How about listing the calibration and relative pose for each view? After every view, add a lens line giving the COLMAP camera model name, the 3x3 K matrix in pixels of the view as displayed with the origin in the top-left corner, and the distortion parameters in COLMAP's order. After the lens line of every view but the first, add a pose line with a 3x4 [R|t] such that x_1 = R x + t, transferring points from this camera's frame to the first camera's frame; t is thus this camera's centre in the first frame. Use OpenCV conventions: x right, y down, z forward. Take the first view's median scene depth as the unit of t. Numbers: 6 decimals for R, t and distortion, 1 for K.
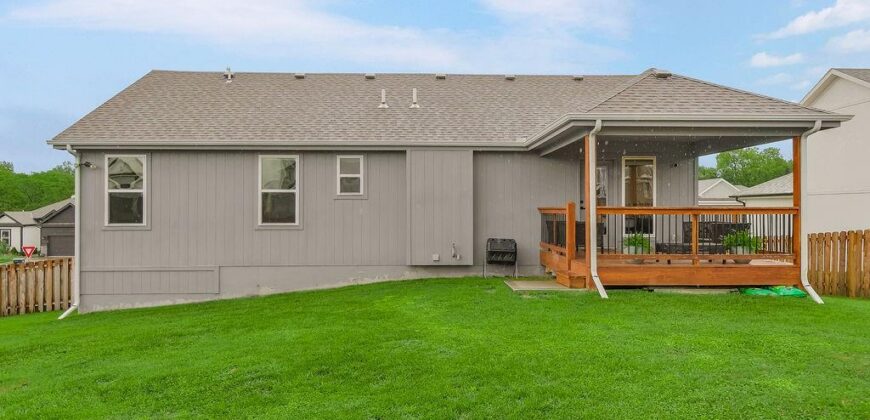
lens RADIAL K [[570.6, 0, 433.5], [0, 570.6, 236.7], [0, 0, 1]] dist [0.002743, 0.001012]
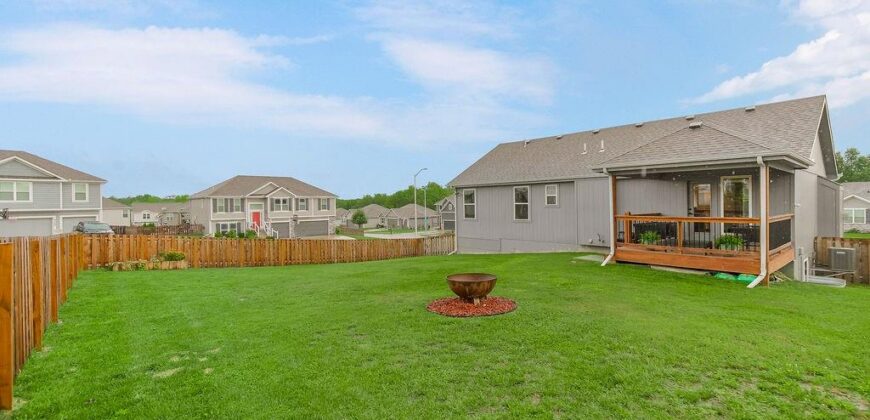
lens RADIAL K [[401.2, 0, 435.0], [0, 401.2, 210.0], [0, 0, 1]] dist [0.000333, -0.000042]
pose [[0.598637, 0.007167, -0.800988, 0.702688], [-0.048208, 0.998470, -0.027096, -0.002805], [0.799569, 0.054835, 0.598066, -0.114387]]
